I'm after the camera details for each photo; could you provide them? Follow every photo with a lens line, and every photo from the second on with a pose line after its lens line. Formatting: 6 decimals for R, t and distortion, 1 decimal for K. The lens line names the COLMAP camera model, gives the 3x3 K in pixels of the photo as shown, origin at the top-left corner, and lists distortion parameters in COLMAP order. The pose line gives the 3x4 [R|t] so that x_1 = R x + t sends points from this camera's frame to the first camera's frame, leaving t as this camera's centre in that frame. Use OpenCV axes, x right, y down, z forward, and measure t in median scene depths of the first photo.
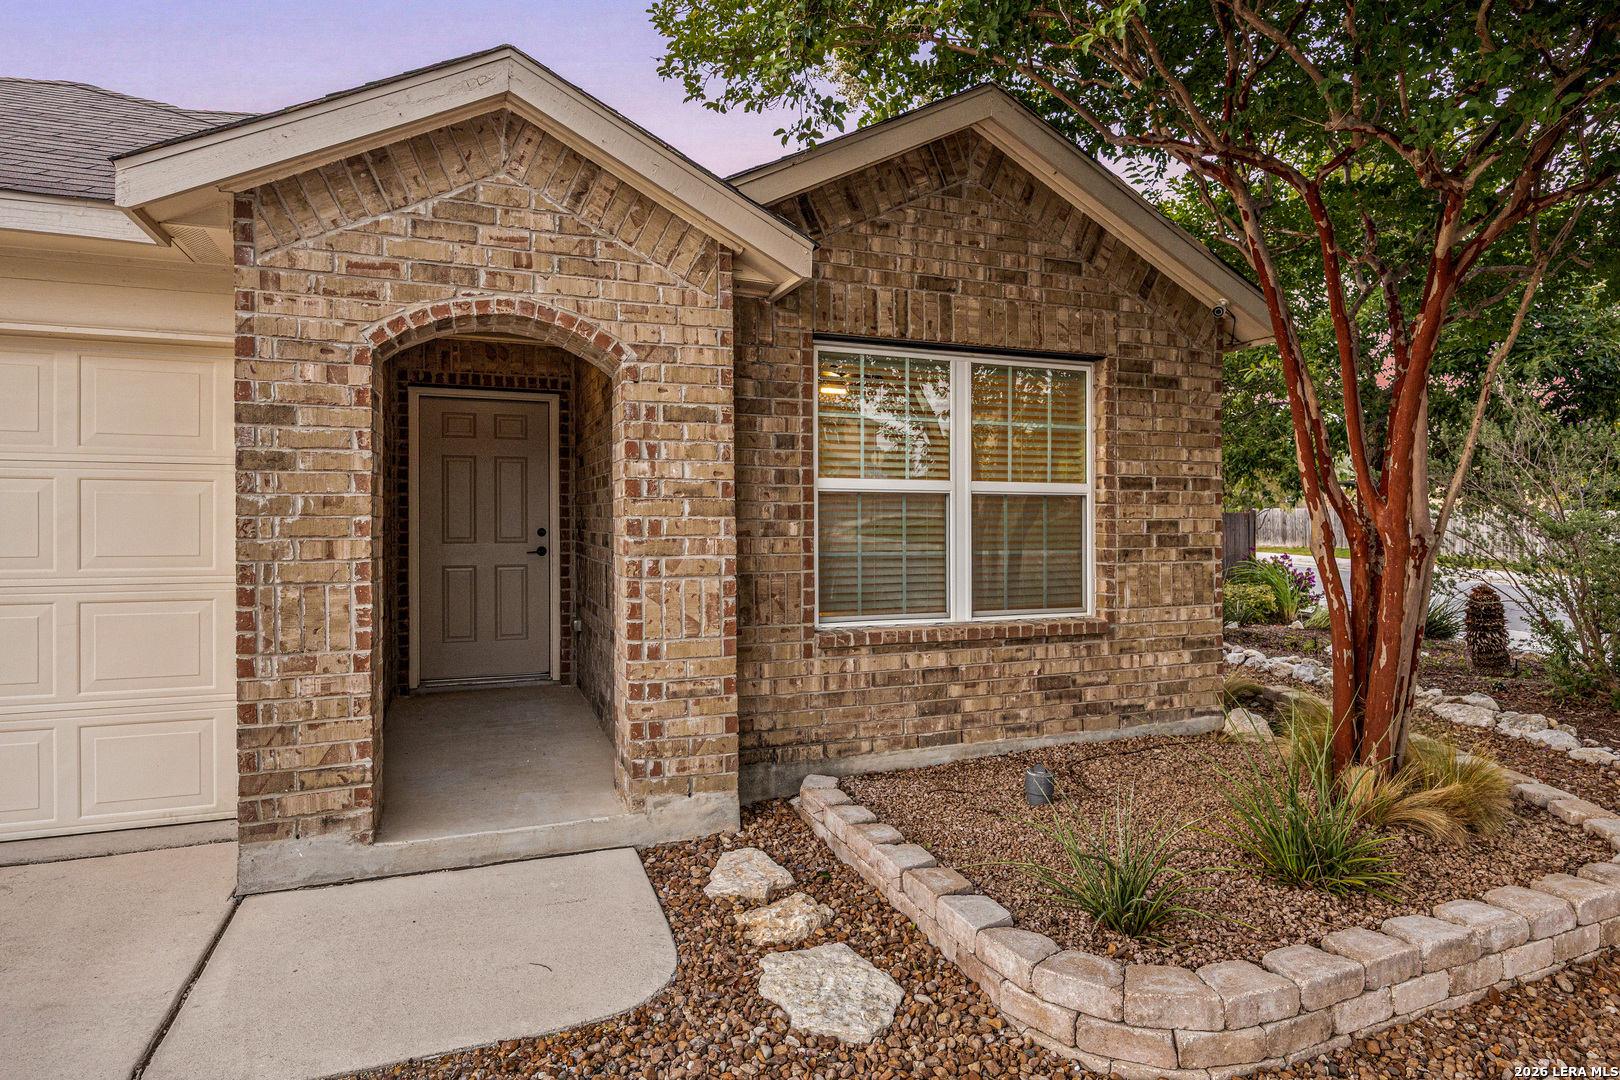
lens RADIAL K [[895.2, 0, 812.1], [0, 895.2, 539.7], [0, 0, 1]] dist [-0.008740, -0.001491]
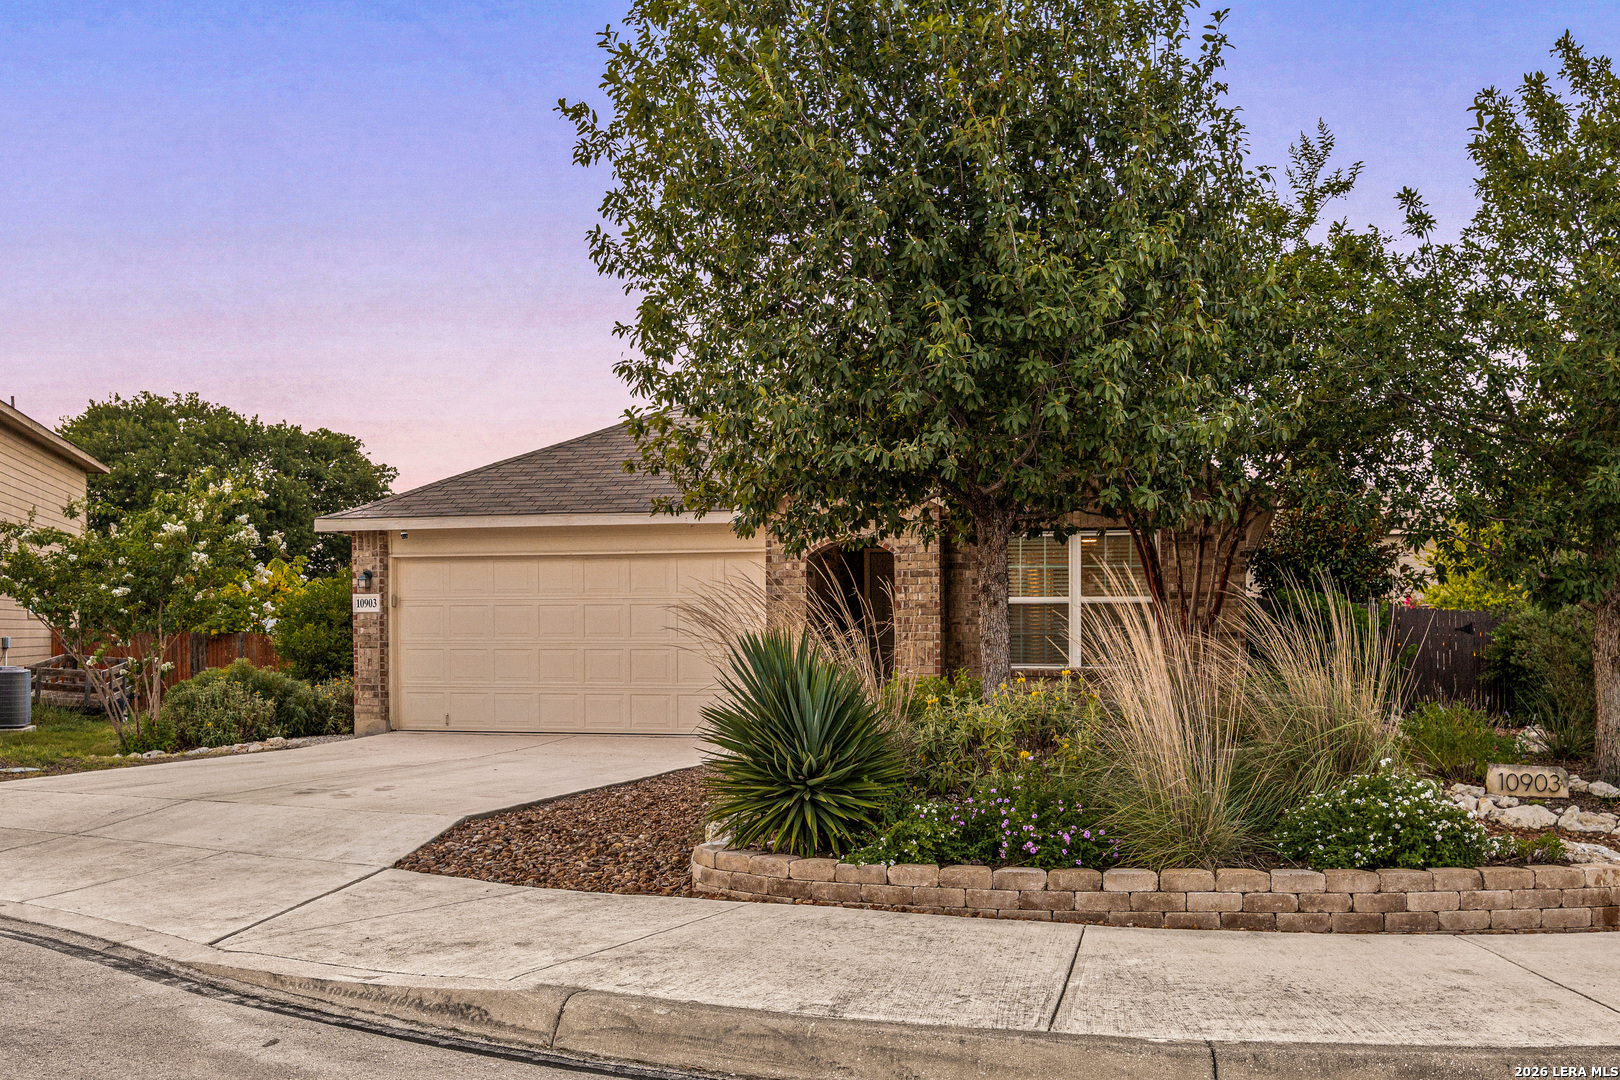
lens RADIAL K [[1359.4, 0, 816.6], [0, 1359.4, 542.0], [0, 0, 1]] dist [-0.002408, 0.000255]
pose [[0.820174, -0.042327, -0.570546, 1.780002], [-0.009272, 0.996145, -0.087230, 0.101440], [0.572039, 0.076834, 0.816620, -2.232490]]
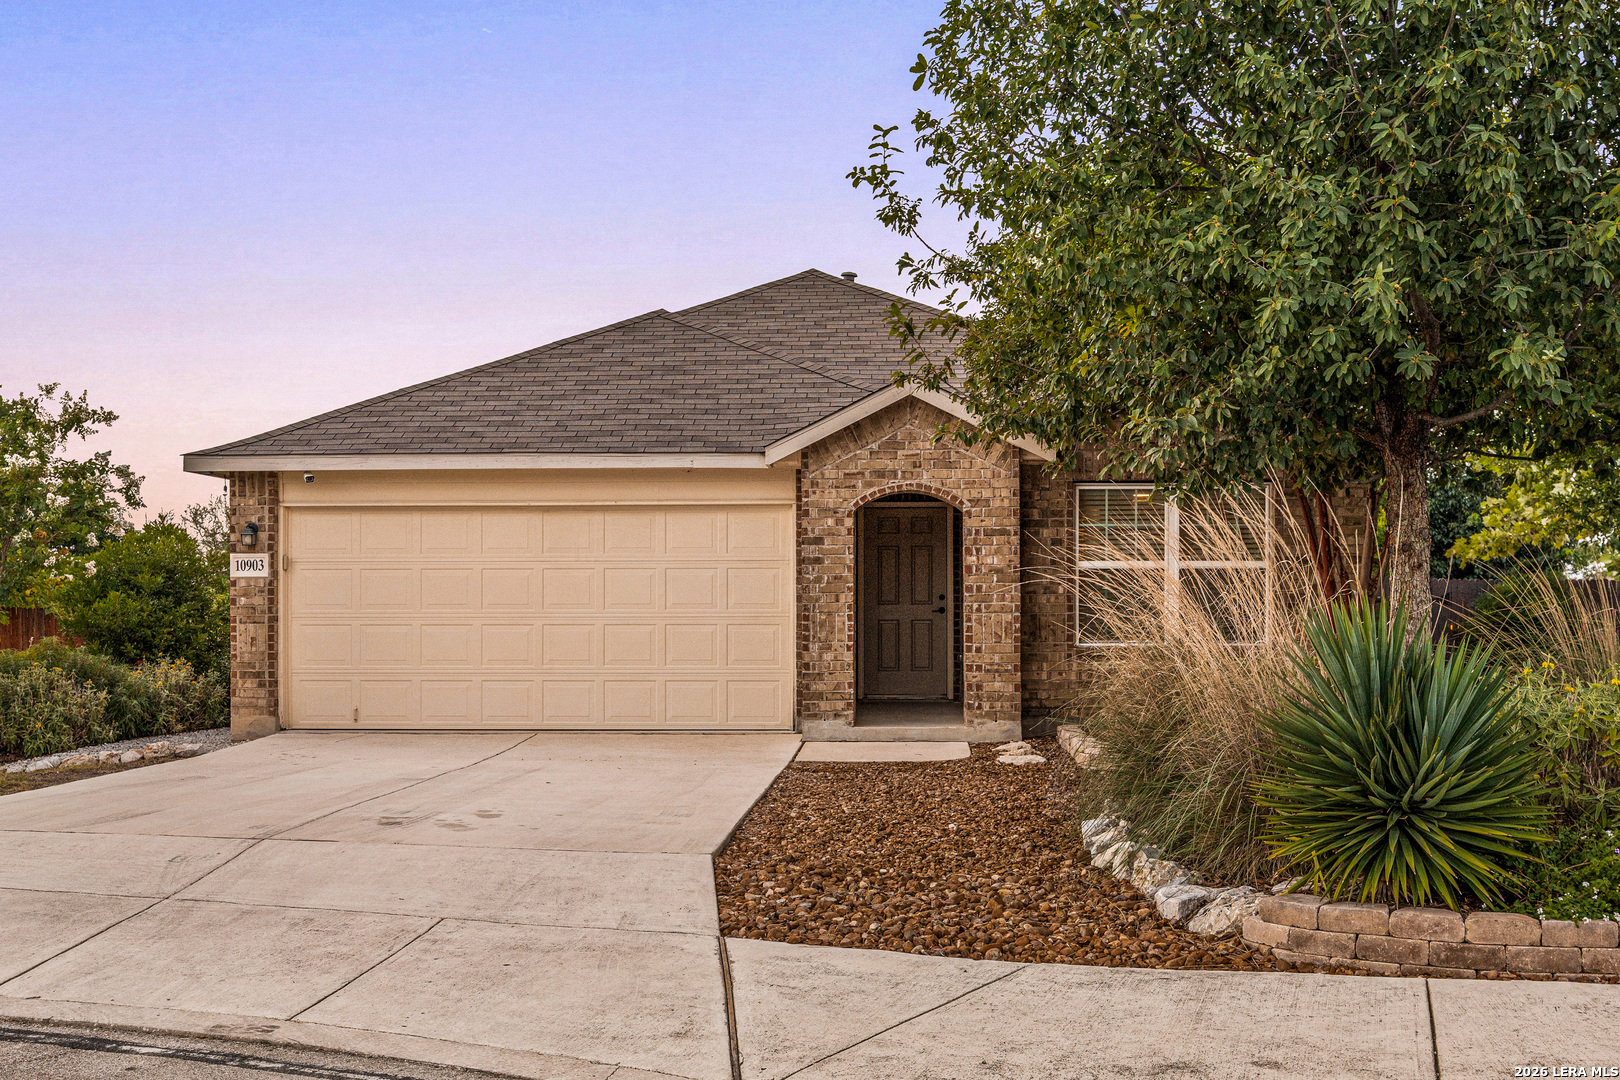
lens RADIAL K [[1524.2, 0, 798.8], [0, 1524.2, 543.3], [0, 0, 1]] dist [0.001537, 0.000000]
pose [[0.908258, -0.020767, -0.417895, 0.910625], [-0.005505, 0.998088, -0.061563, 0.100585], [0.418375, 0.058216, 0.906407, -2.340984]]
